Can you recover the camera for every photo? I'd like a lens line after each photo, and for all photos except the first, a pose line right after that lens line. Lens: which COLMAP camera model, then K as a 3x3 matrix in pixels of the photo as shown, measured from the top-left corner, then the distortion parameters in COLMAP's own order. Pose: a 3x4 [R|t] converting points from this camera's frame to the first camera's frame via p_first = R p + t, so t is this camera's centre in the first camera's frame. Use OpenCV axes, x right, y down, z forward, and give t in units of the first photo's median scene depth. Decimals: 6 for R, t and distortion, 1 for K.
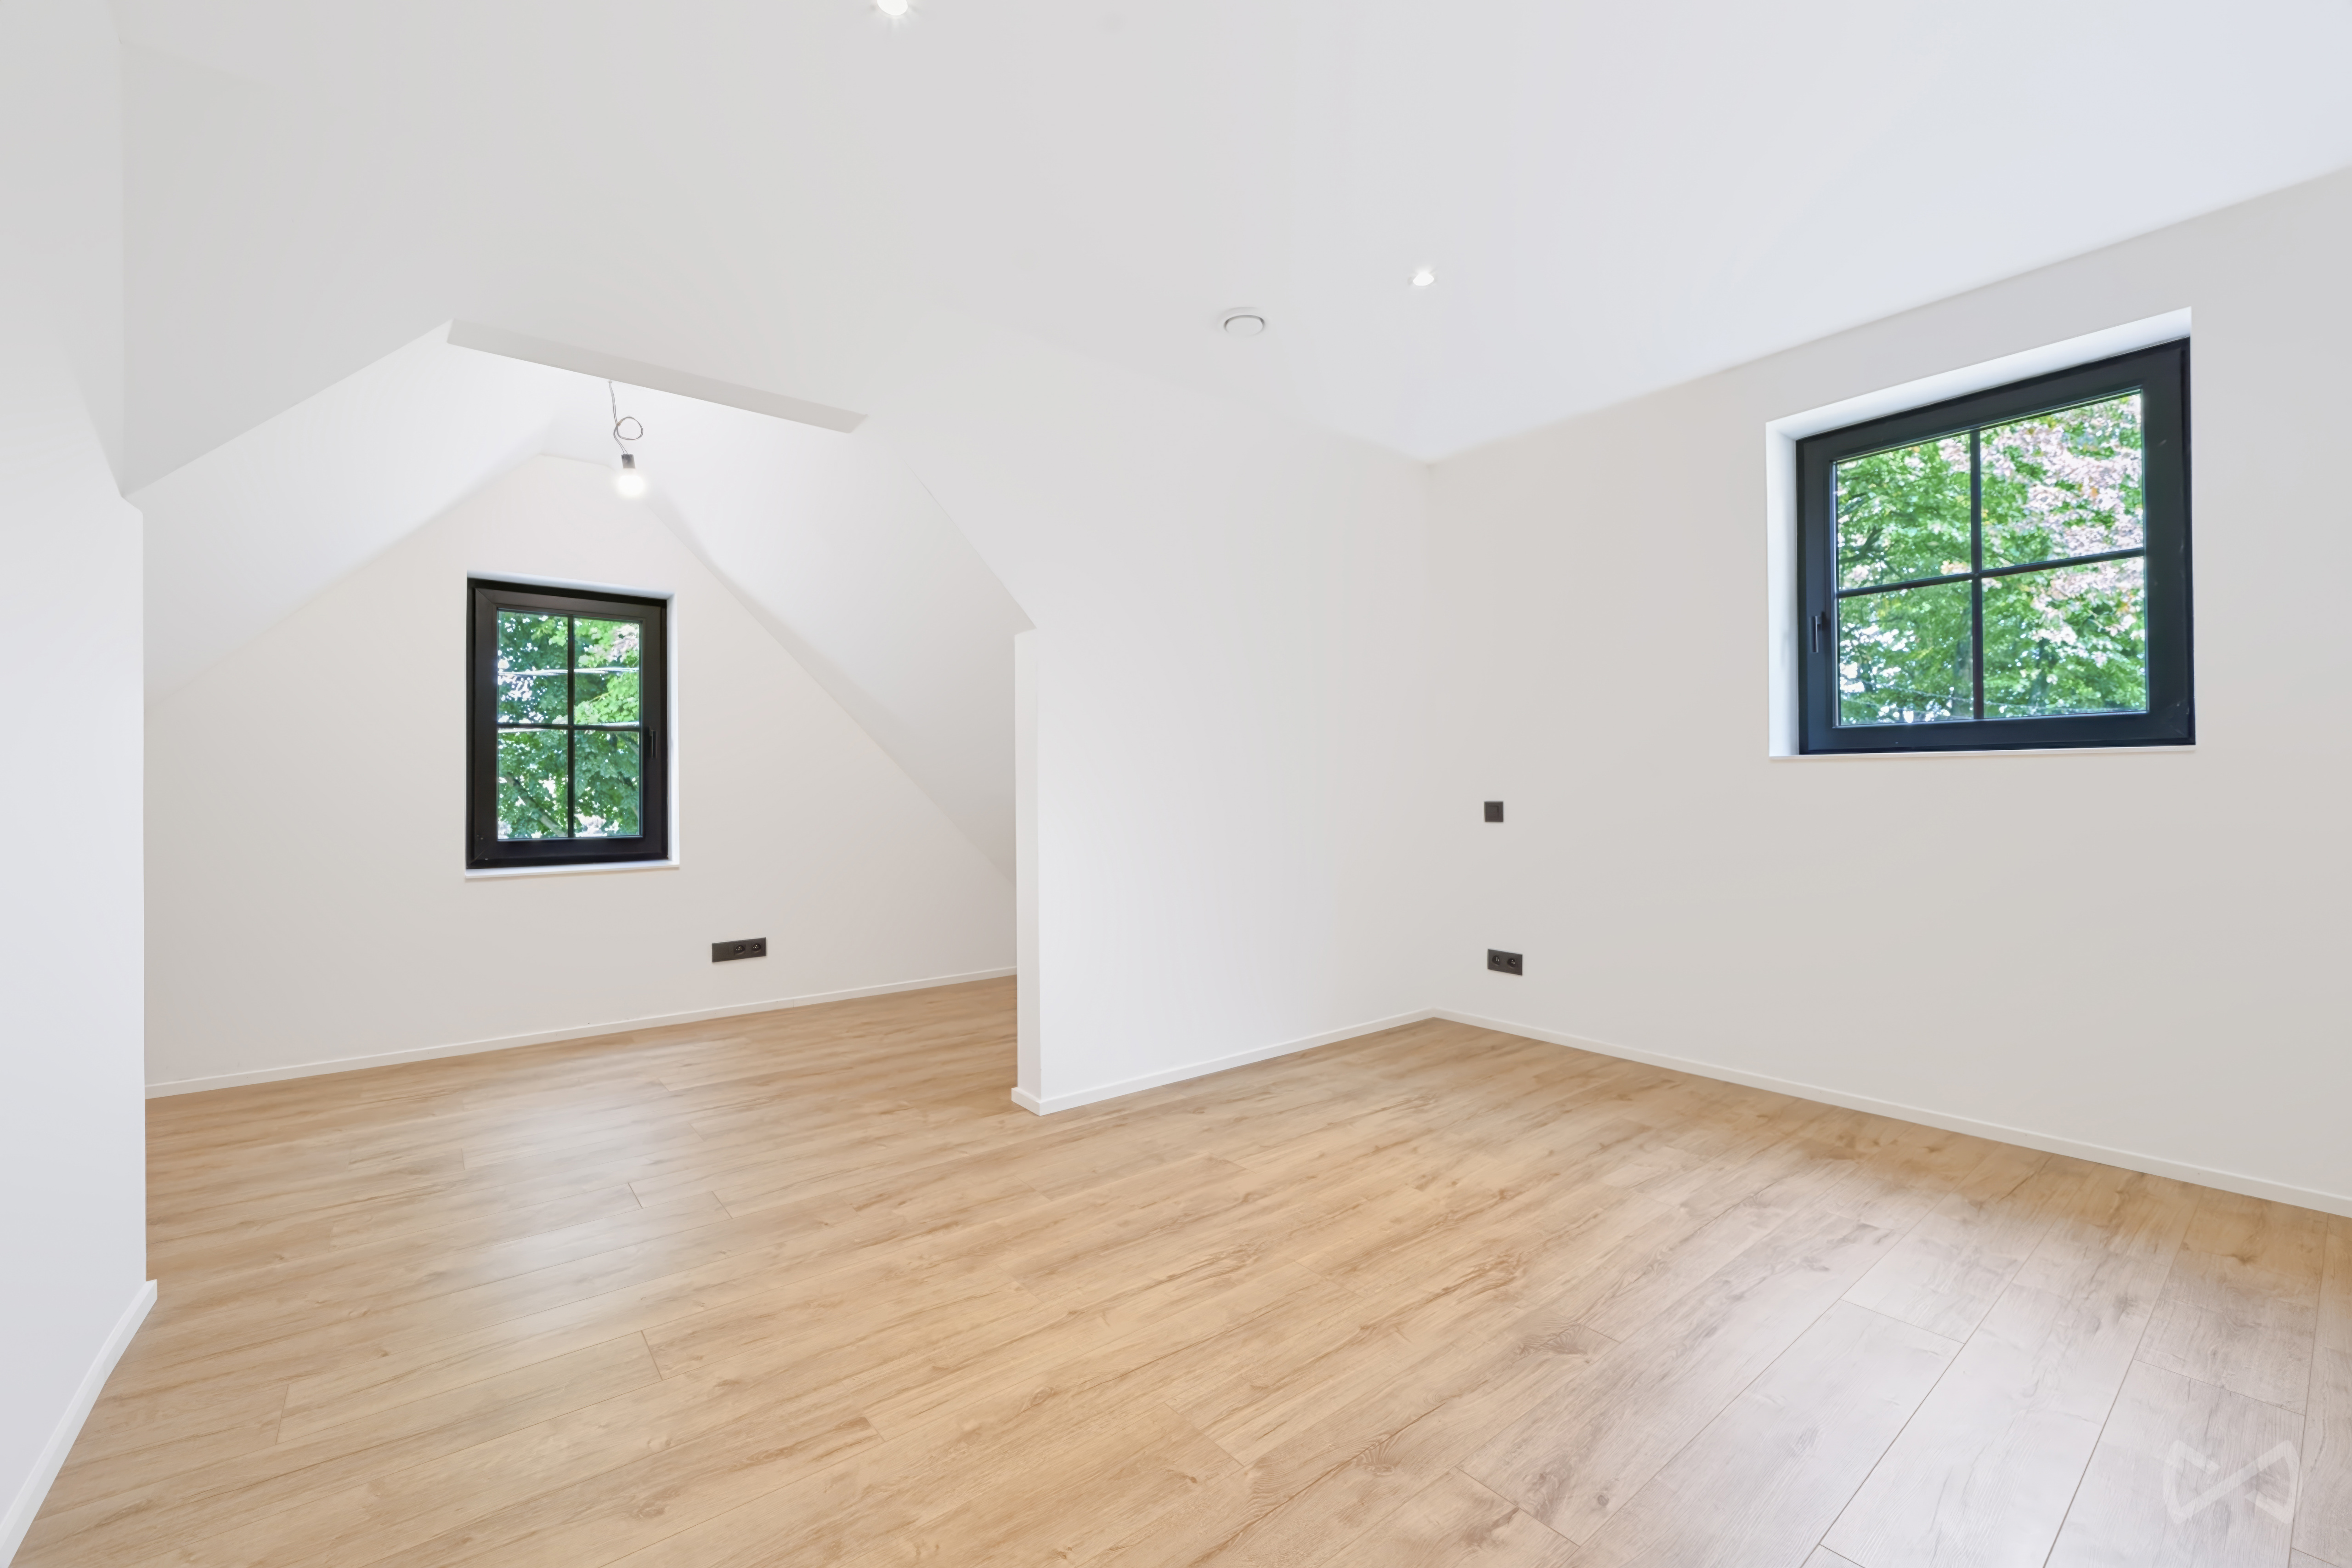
lens RADIAL K [[969.0, 0, 1176.0], [0, 969.0, 784.0], [0, 0, 1]] dist [0.003256, 0.000069]
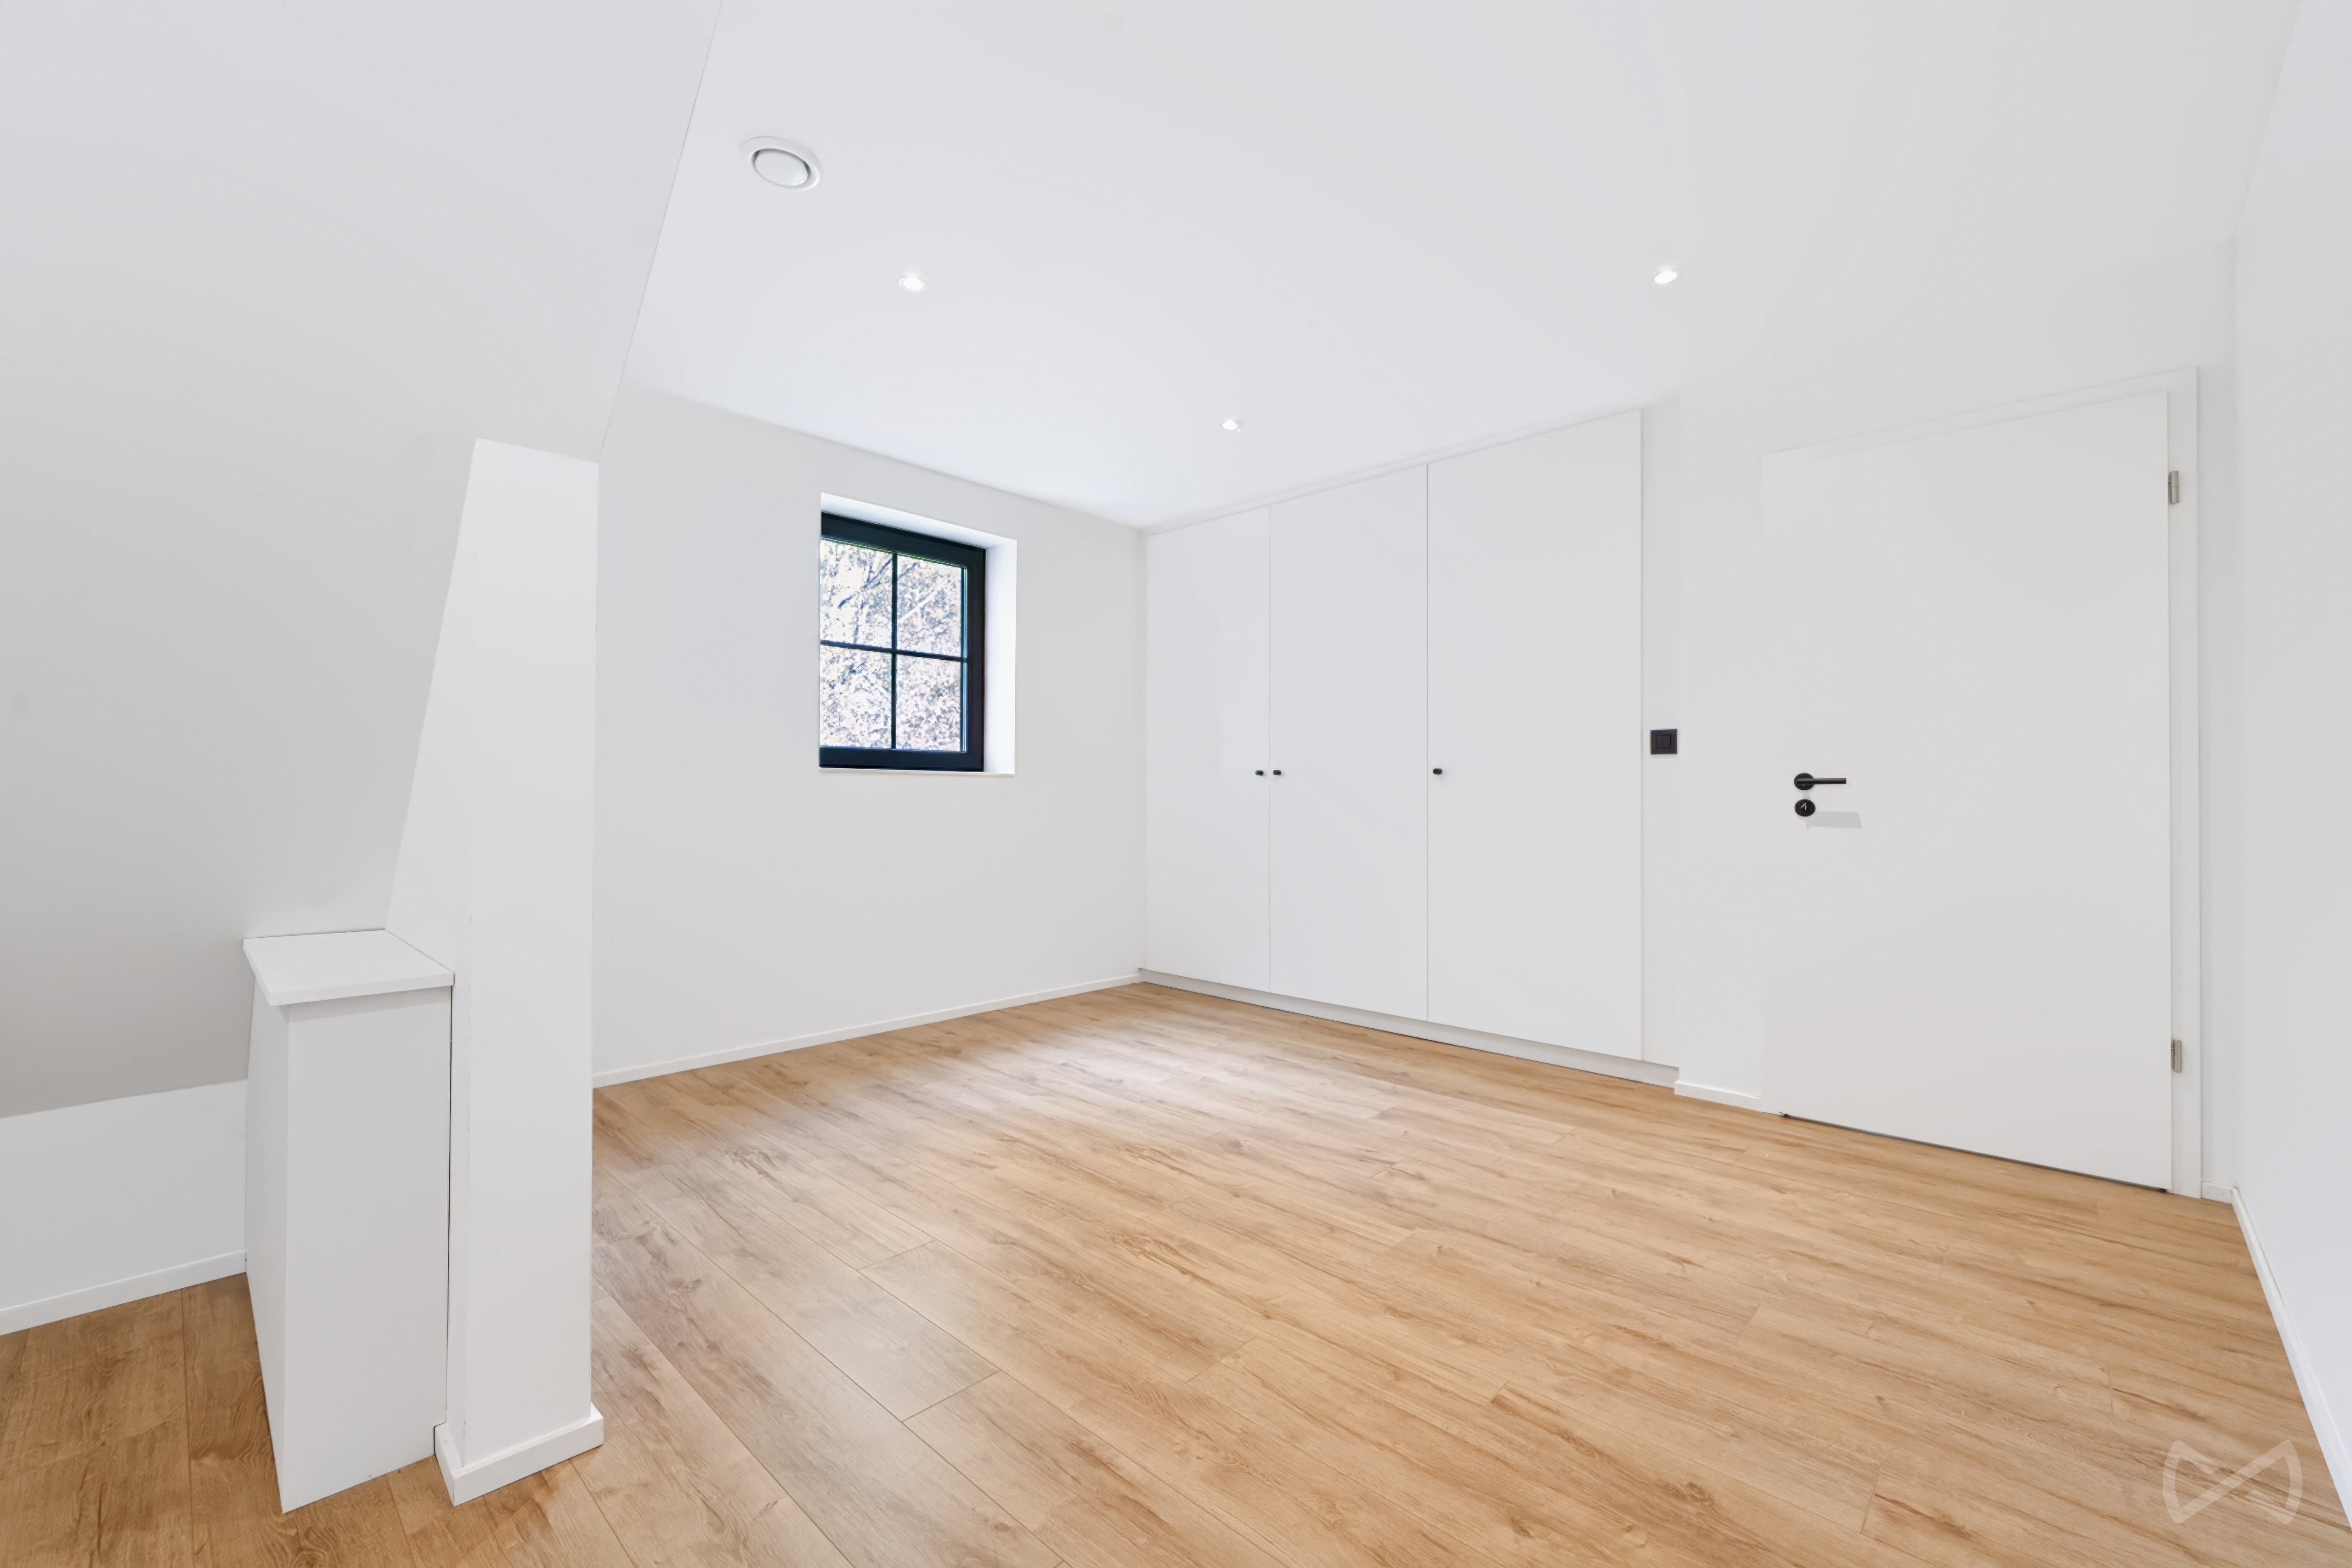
lens RADIAL K [[969.0, 0, 1176.0], [0, 969.0, 784.0], [0, 0, 1]] dist [0.003256, 0.000069]
pose [[-0.160063, 0.016387, 0.986971, -0.958624], [-0.011716, 0.999760, -0.018500, 0.014332], [-0.987037, -0.014524, -0.159833, 1.113375]]
